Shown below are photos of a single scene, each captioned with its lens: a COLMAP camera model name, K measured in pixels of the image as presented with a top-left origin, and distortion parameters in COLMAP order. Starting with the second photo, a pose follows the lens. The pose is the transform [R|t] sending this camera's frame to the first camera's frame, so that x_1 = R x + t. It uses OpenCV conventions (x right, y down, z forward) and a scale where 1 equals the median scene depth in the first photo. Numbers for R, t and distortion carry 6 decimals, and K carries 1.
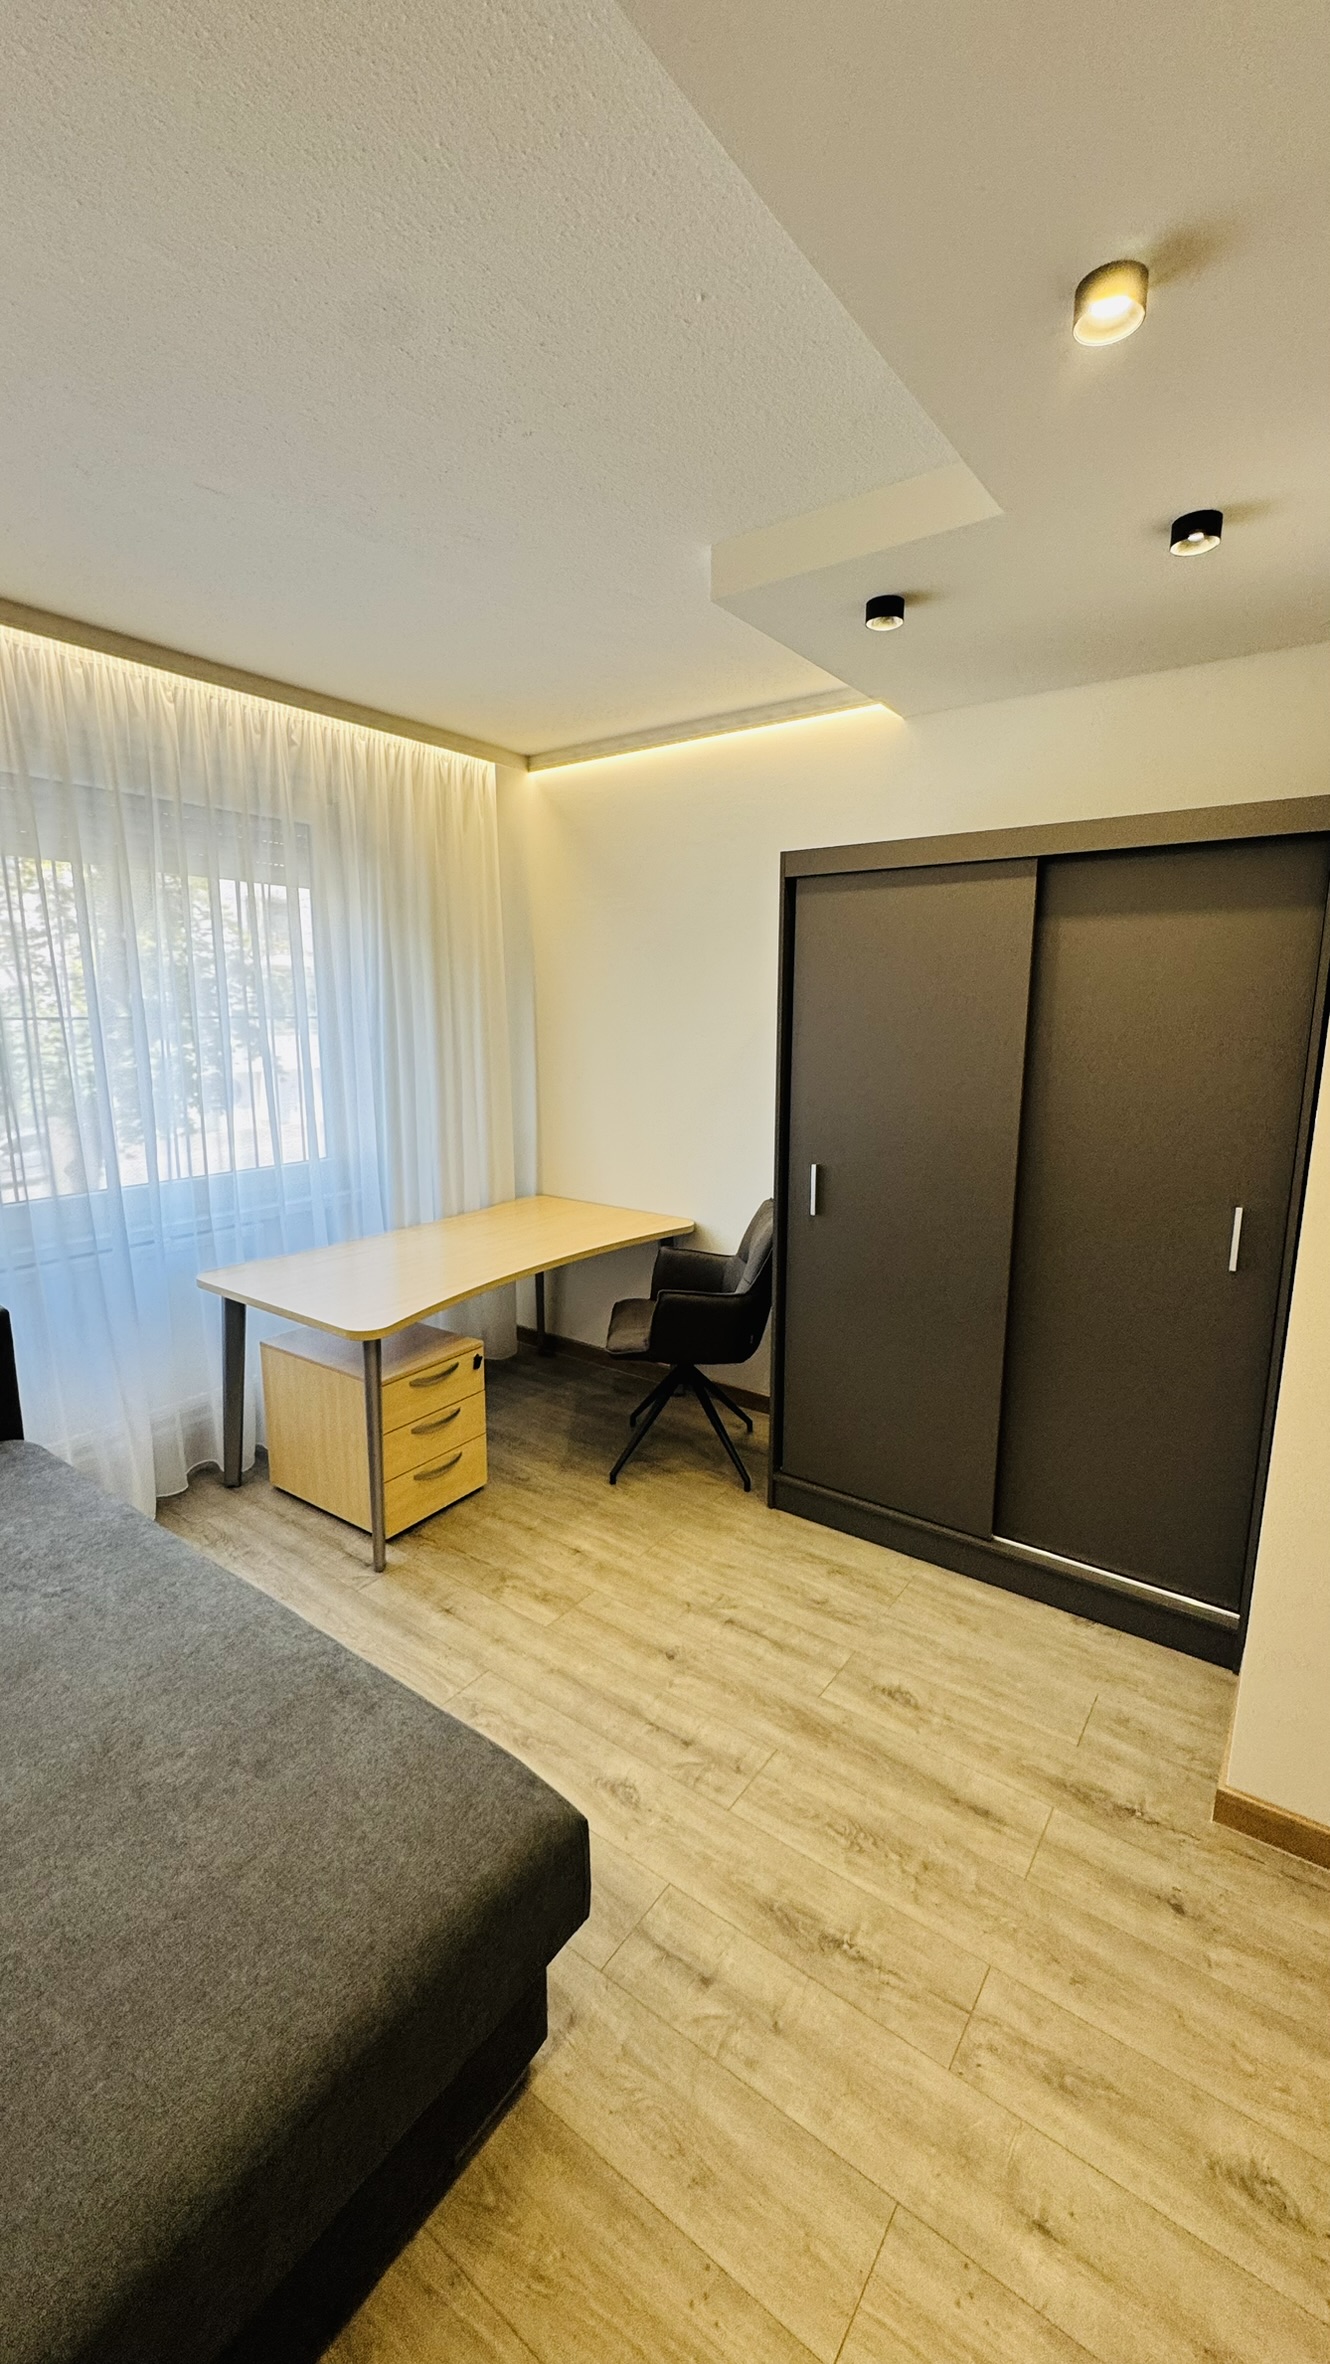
lens RADIAL K [[940.6, 0, 662.5], [0, 940.6, 1175.4], [0, 0, 1]] dist [-0.002194, 0.000689]
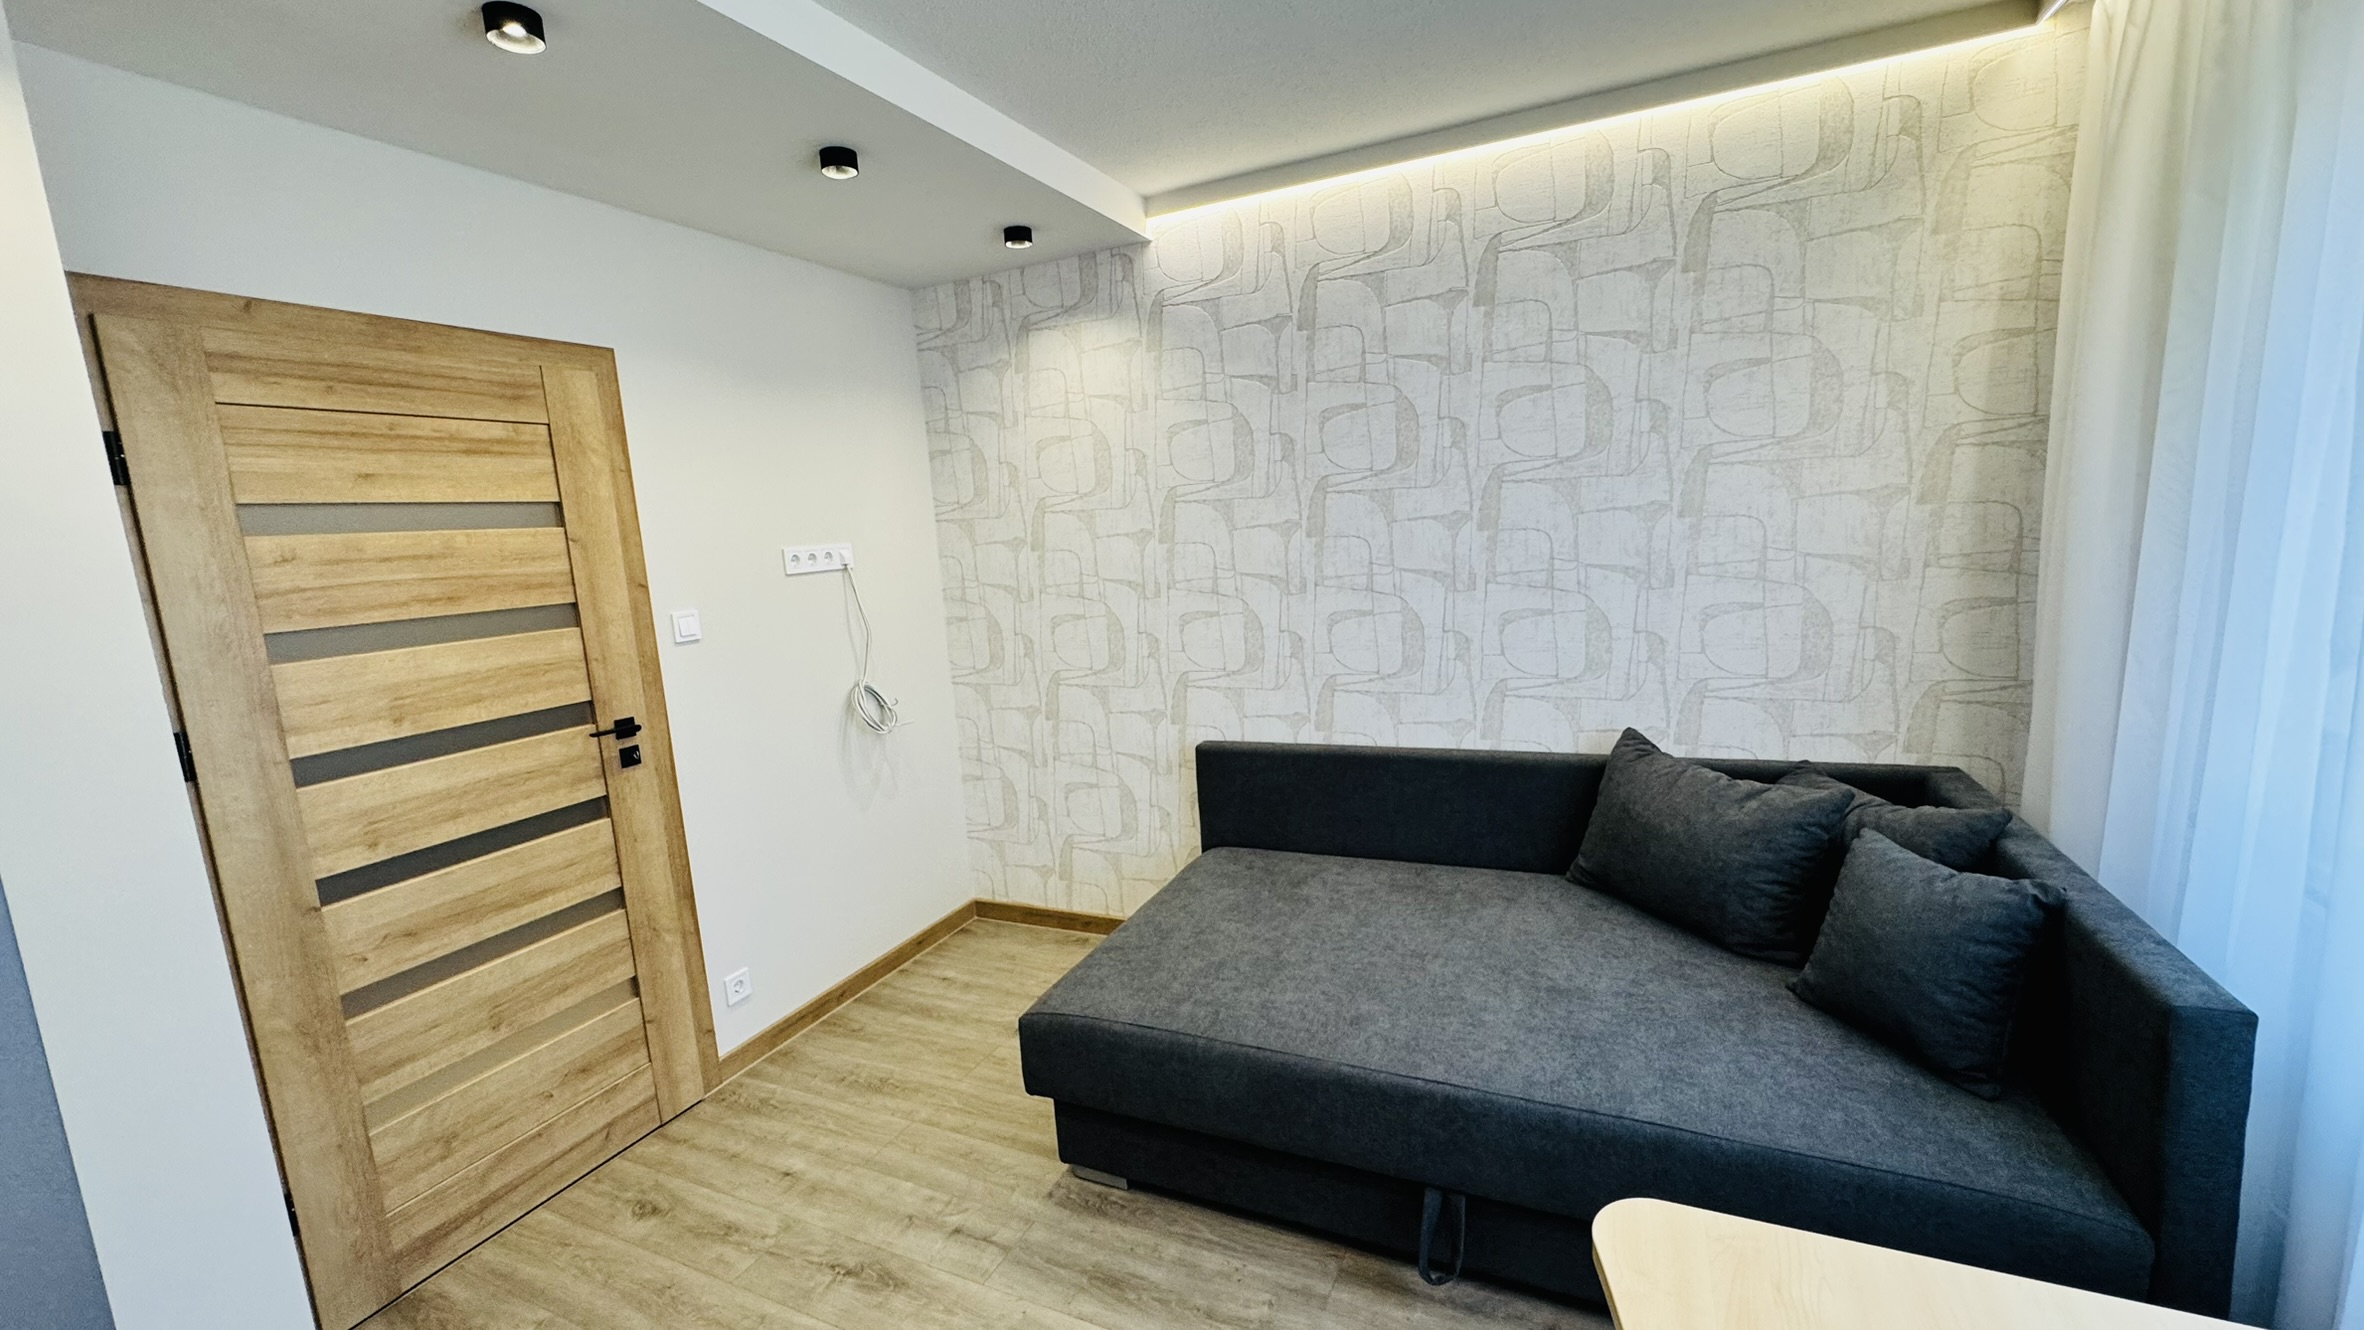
lens RADIAL K [[940.6, 0, 1167.6], [0, 940.6, 667.6], [0, 0, 1]] dist [-0.002194, 0.000689]
pose [[-0.979793, 0.087323, -0.179944, -0.048389], [0.025828, 0.947367, 0.319105, -0.213907], [0.198338, 0.308009, -0.930480, 1.254641]]
